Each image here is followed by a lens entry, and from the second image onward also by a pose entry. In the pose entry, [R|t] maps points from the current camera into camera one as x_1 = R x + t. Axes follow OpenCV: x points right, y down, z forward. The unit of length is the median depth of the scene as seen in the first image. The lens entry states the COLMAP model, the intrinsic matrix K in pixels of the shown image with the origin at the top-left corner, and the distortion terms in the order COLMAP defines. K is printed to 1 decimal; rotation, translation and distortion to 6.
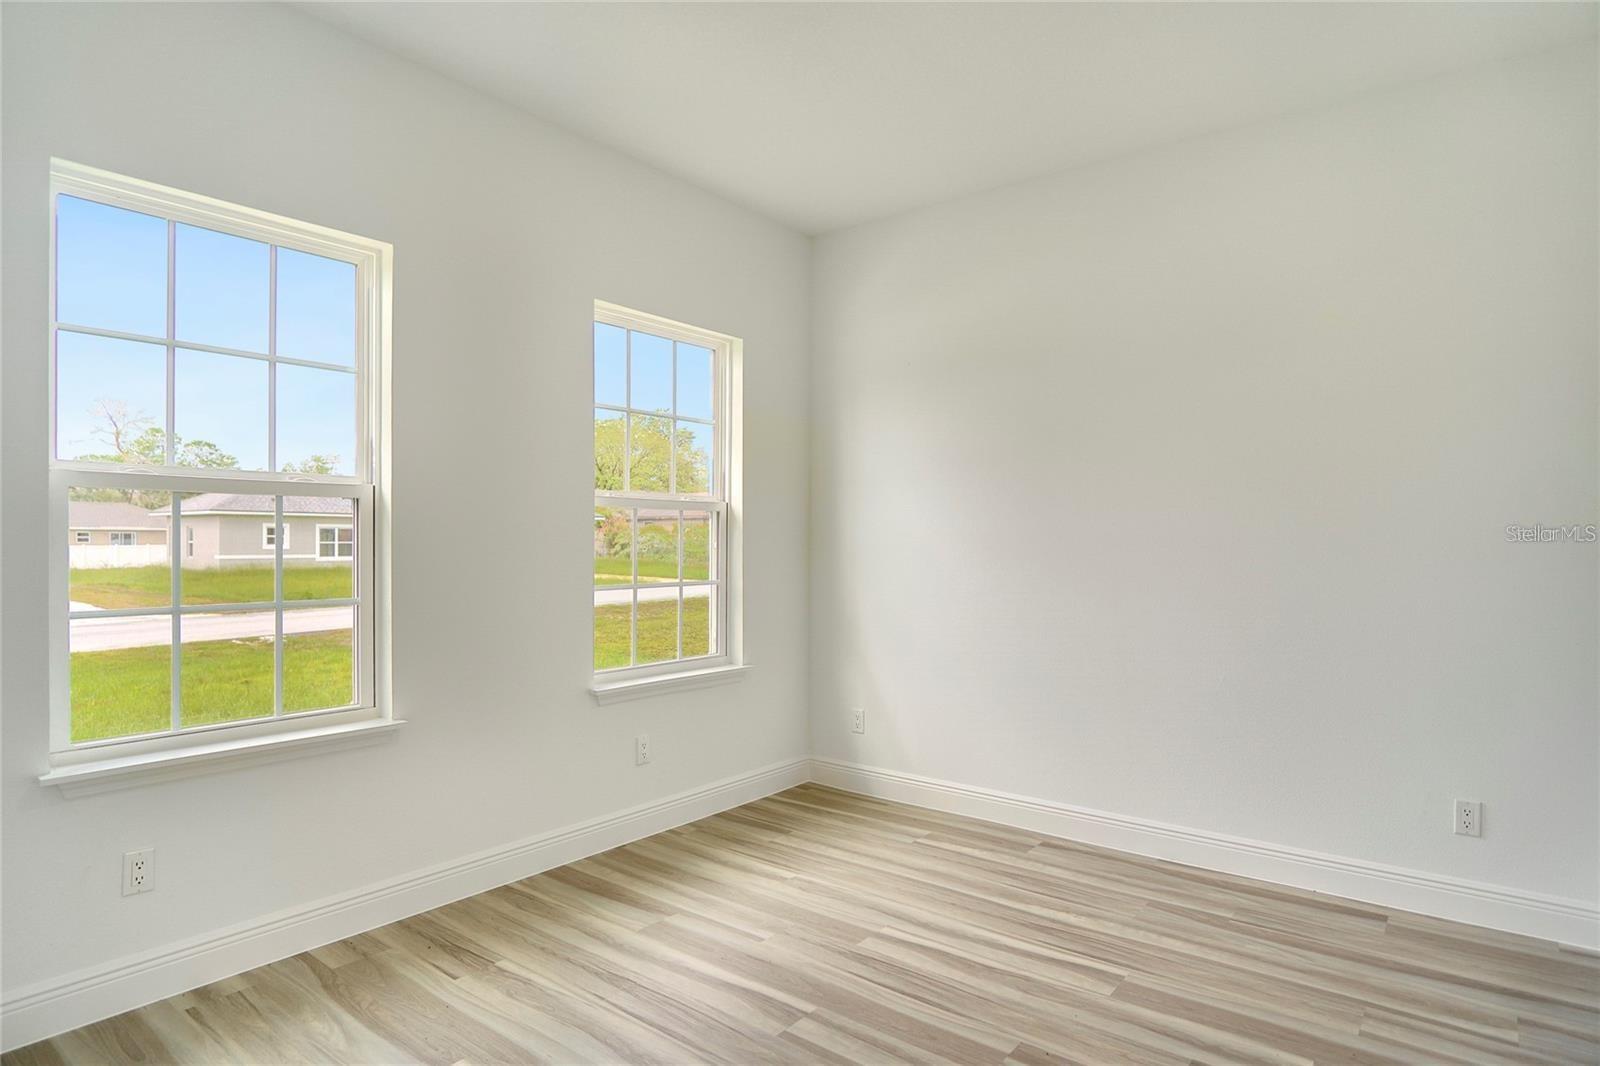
lens RADIAL K [[874.3, 0, 803.4], [0, 874.3, 535.5], [0, 0, 1]] dist [-0.031067, 0.008052]
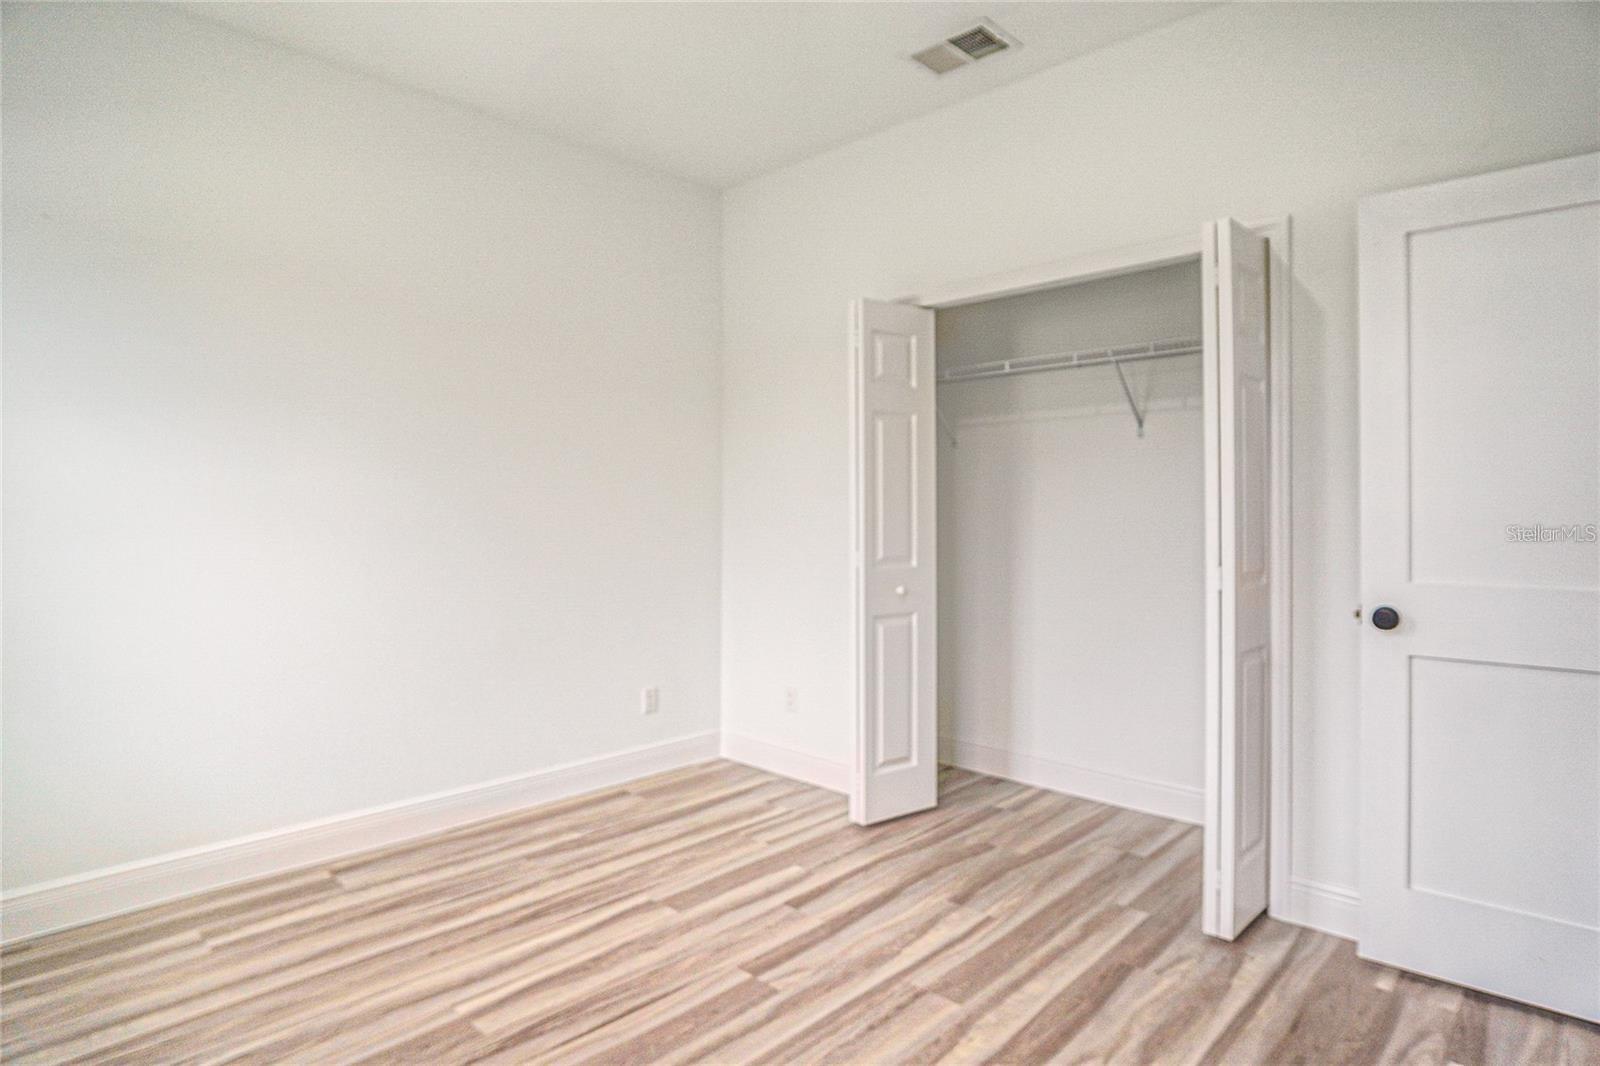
lens RADIAL K [[874.3, 0, 815.4], [0, 874.3, 522.5], [0, 0, 1]] dist [-0.031067, 0.008052]
pose [[0.115282, -0.022041, 0.993088, -0.571397], [0.002943, 0.999757, 0.021847, 0.019961], [-0.993328, 0.000404, 0.115319, 0.585562]]
